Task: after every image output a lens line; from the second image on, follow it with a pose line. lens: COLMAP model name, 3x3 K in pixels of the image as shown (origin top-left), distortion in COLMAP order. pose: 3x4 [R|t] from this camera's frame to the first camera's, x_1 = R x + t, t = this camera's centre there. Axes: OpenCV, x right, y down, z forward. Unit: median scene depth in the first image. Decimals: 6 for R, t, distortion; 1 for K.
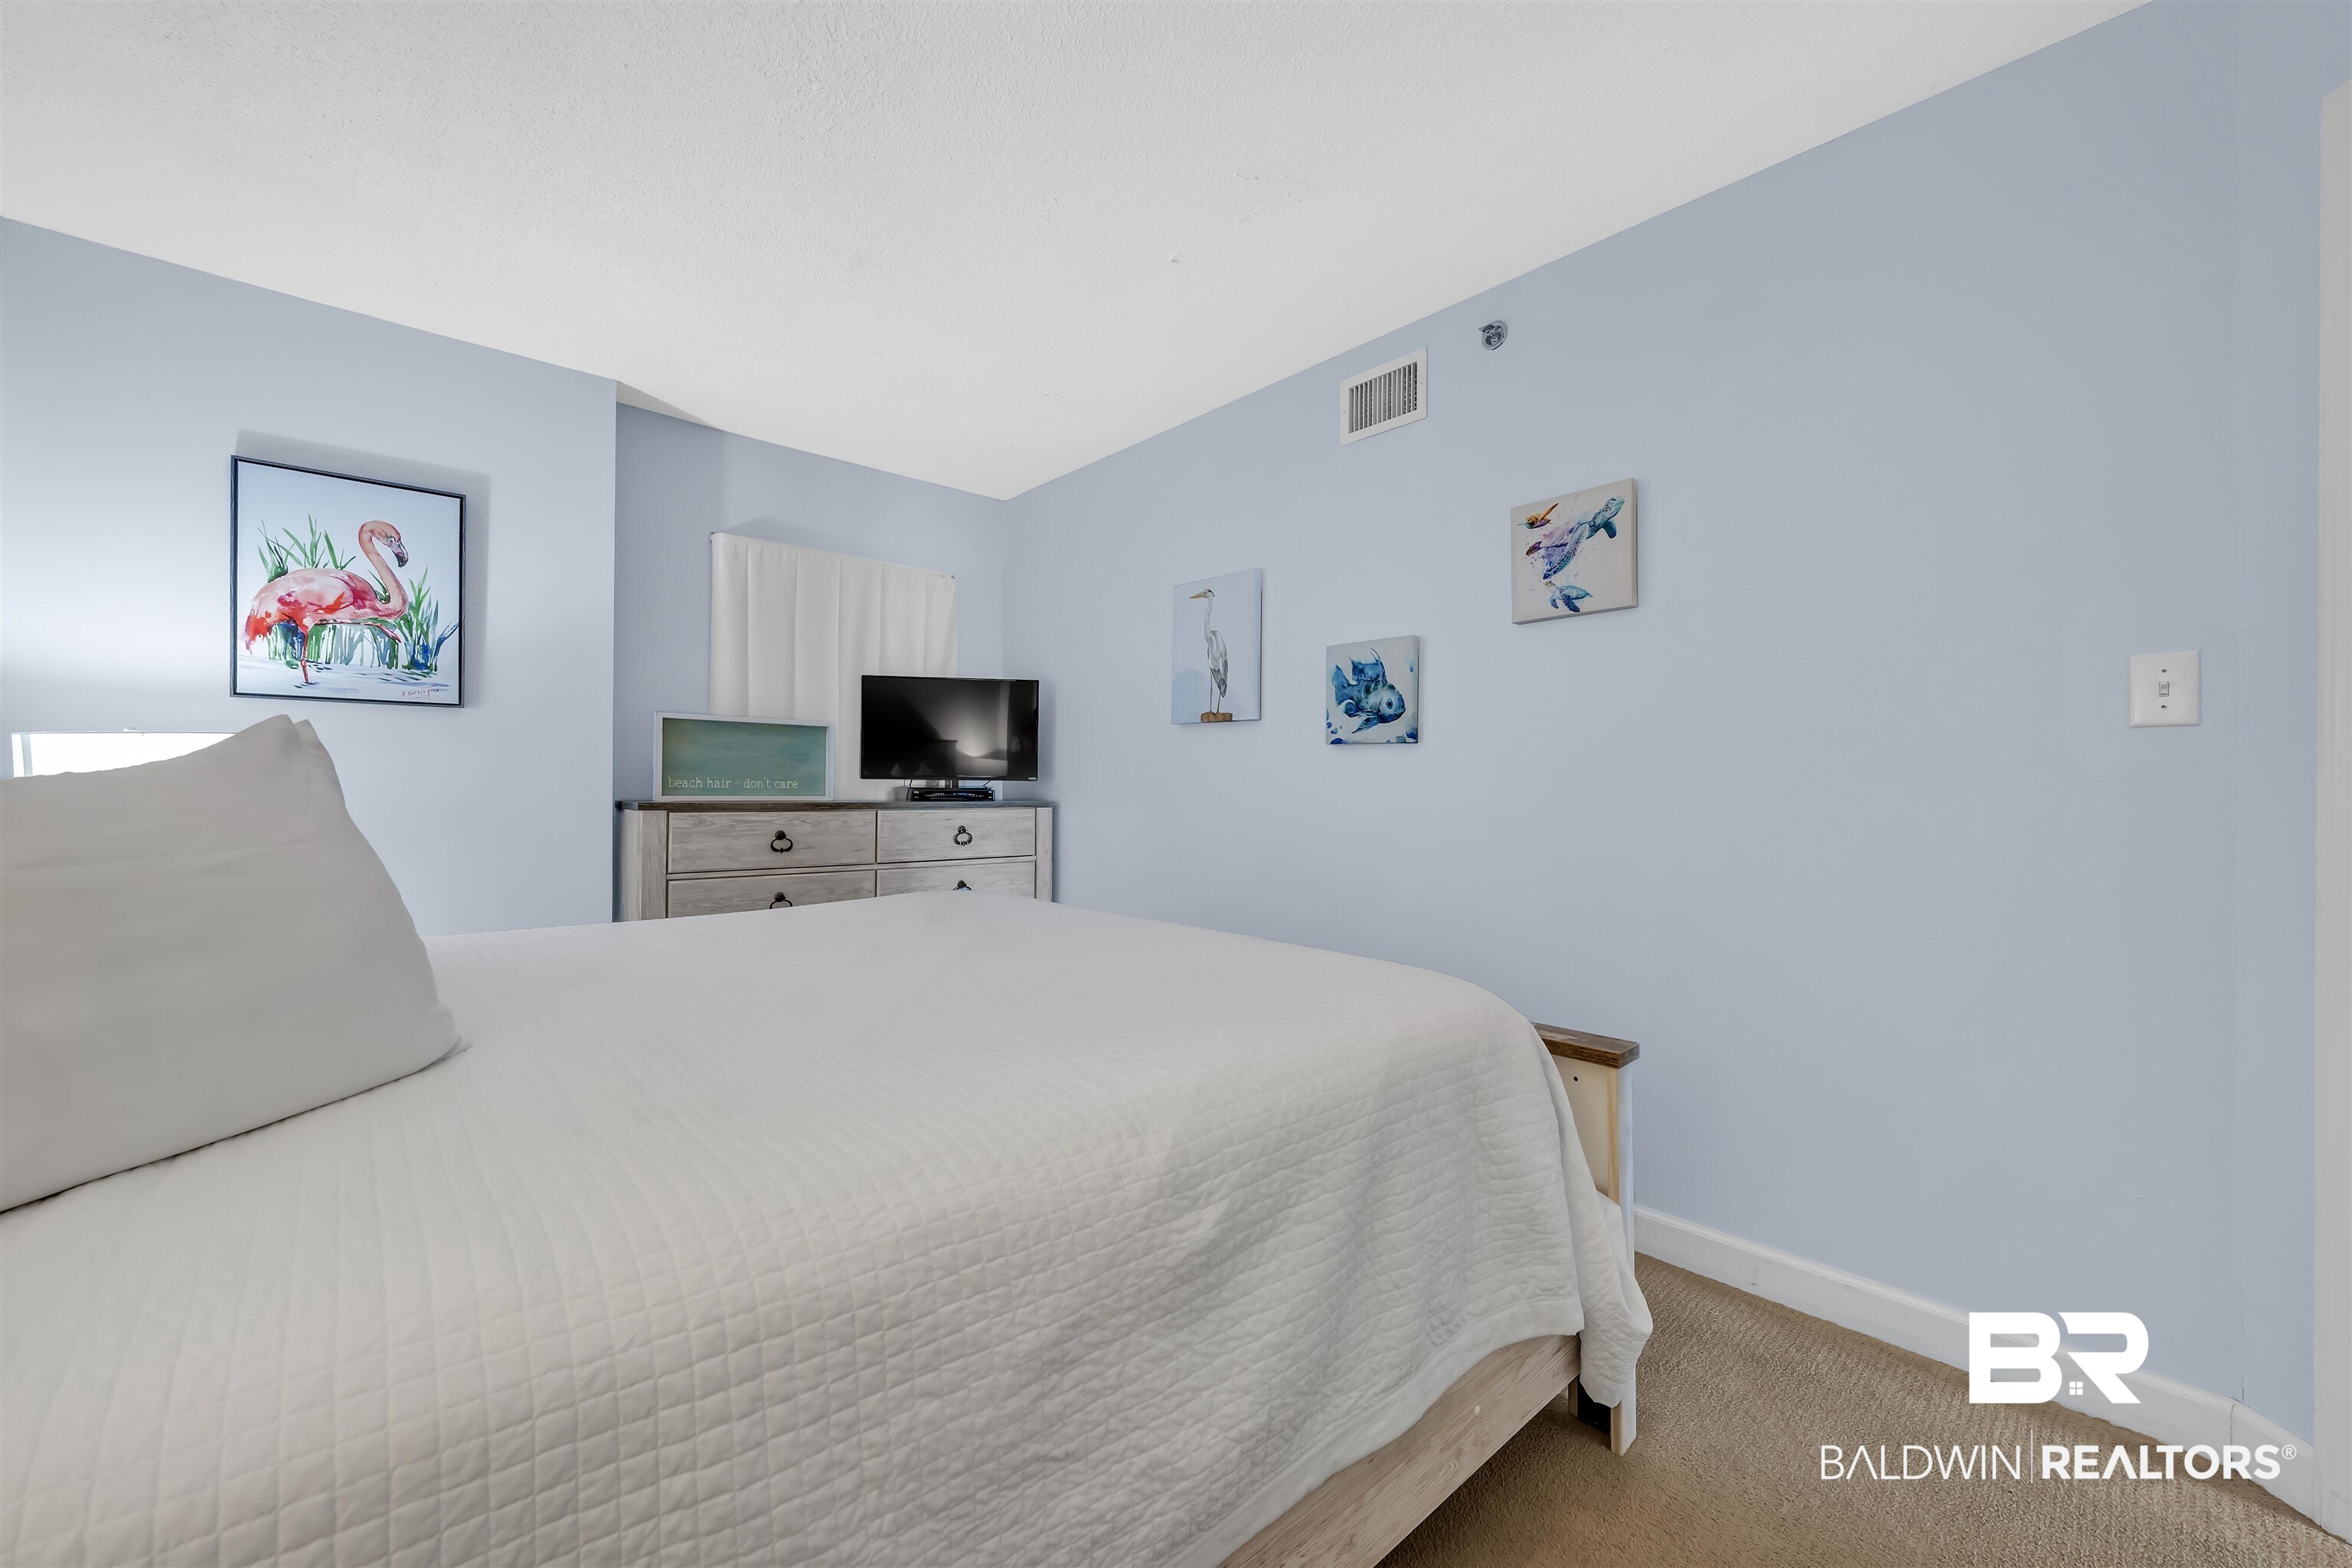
lens RADIAL K [[907.0, 0, 1176.0], [0, 907.0, 784.0], [0, 0, 1]] dist [0.000686, 0.000021]
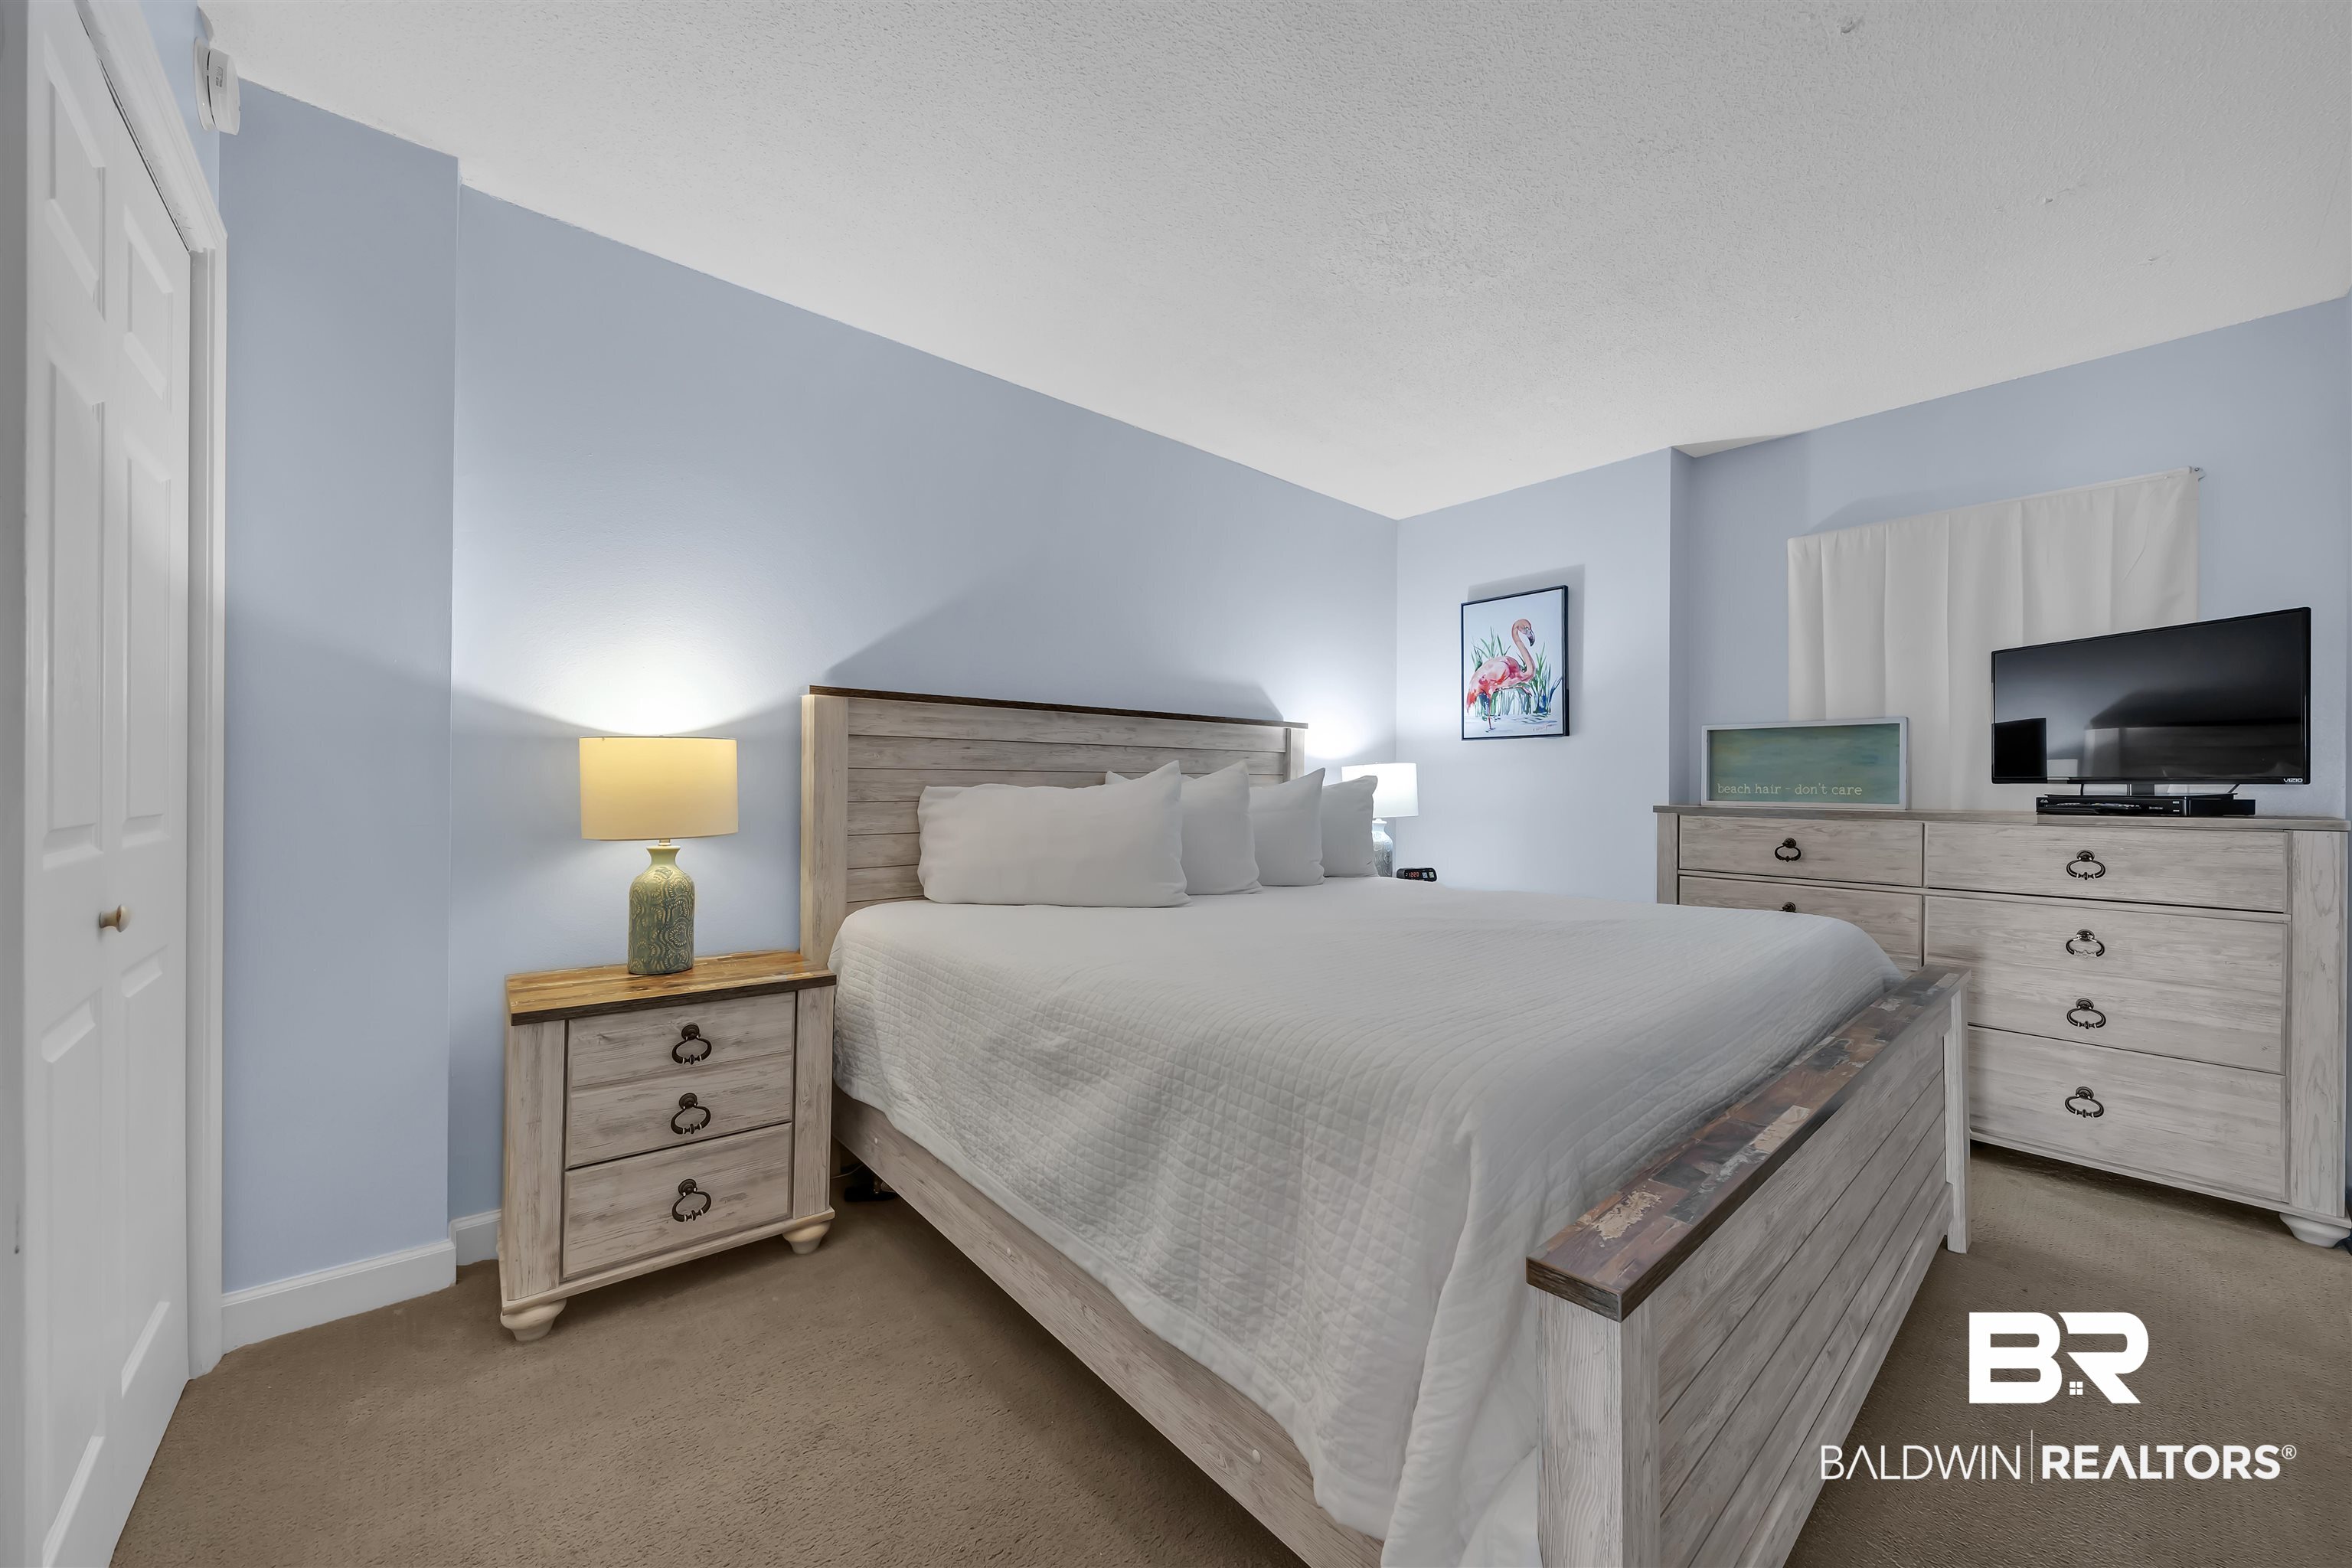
lens RADIAL K [[841.0, 0, 1168.0], [0, 841.0, 790.6], [0, 0, 1]] dist [-0.014865, 0.000039]
pose [[-0.020665, -0.002687, -0.999783, 0.536635], [-0.002981, 0.999992, -0.002625, 0.005946], [0.999782, 0.002926, -0.020673, 0.417889]]
